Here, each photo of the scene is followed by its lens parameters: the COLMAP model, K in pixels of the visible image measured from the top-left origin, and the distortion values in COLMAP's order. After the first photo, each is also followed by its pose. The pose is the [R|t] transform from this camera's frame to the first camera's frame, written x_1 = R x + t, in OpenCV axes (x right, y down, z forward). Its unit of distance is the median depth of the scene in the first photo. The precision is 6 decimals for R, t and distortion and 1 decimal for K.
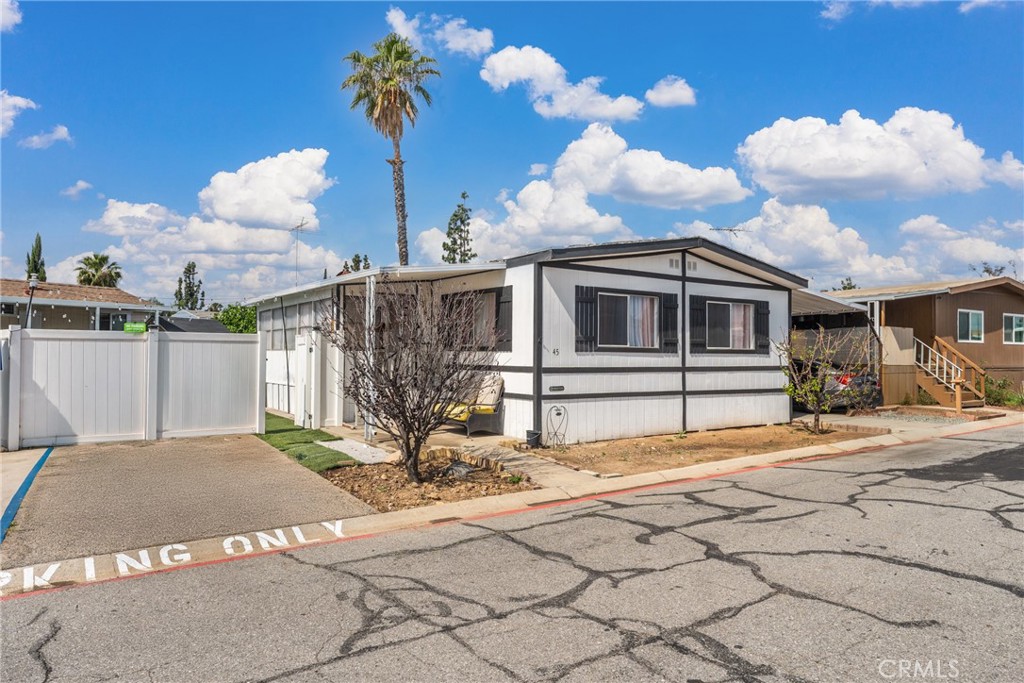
lens RADIAL K [[673.5, 0, 512.0], [0, 673.5, 341.5], [0, 0, 1]] dist [-0.005974, -0.002676]
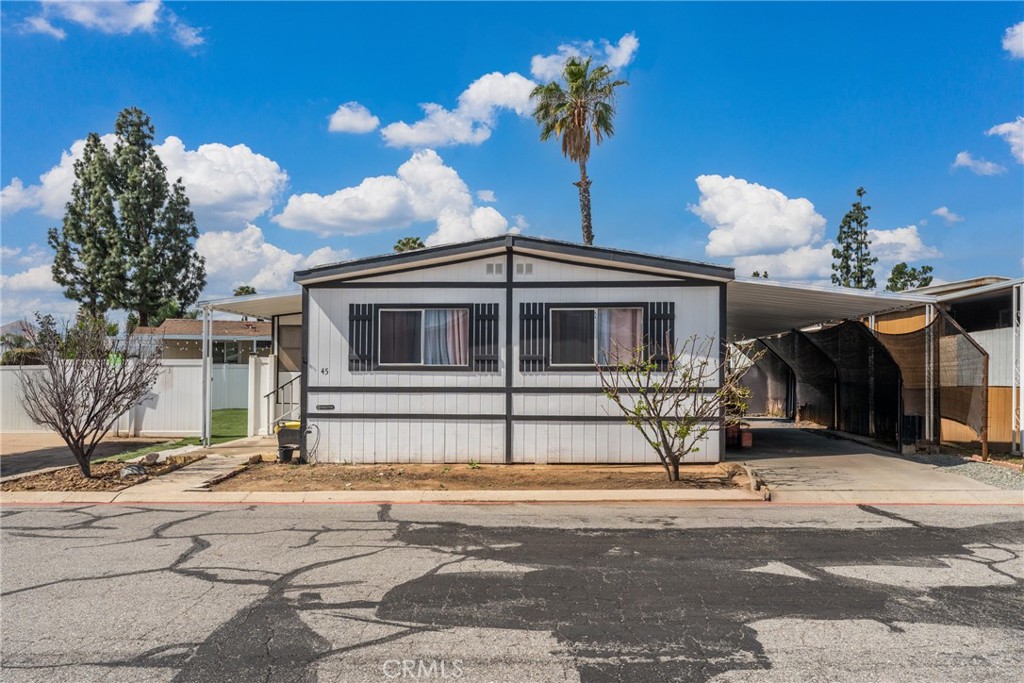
lens RADIAL K [[661.3, 0, 512.2], [0, 661.3, 375.2], [0, 0, 1]] dist [0.017733, 0.000492]
pose [[0.790459, -0.004640, -0.612498, 0.774886], [0.015716, 0.999796, 0.012707, 0.011314], [0.612314, -0.019670, 0.790370, 0.330828]]
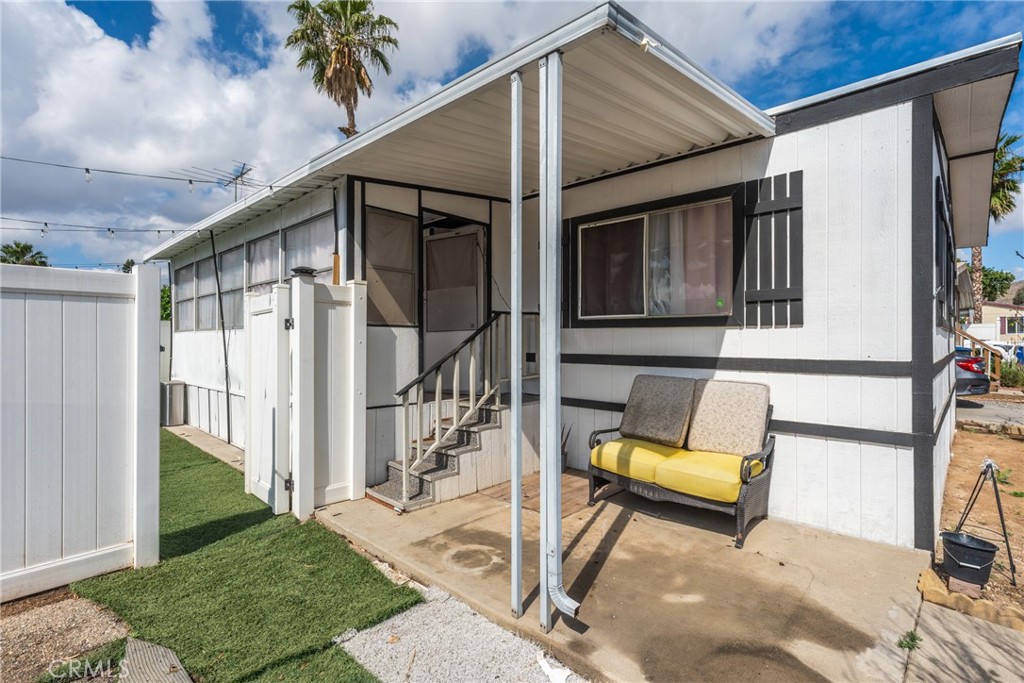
lens RADIAL K [[484.9, 0, 512.0], [0, 484.9, 341.5], [0, 0, 1]] dist [-0.000586, -0.000210]
pose [[0.977167, -0.004482, 0.212424, -0.219546], [-0.000630, 0.999712, 0.023990, 0.015671], [-0.212470, -0.023576, 0.976883, 0.654819]]
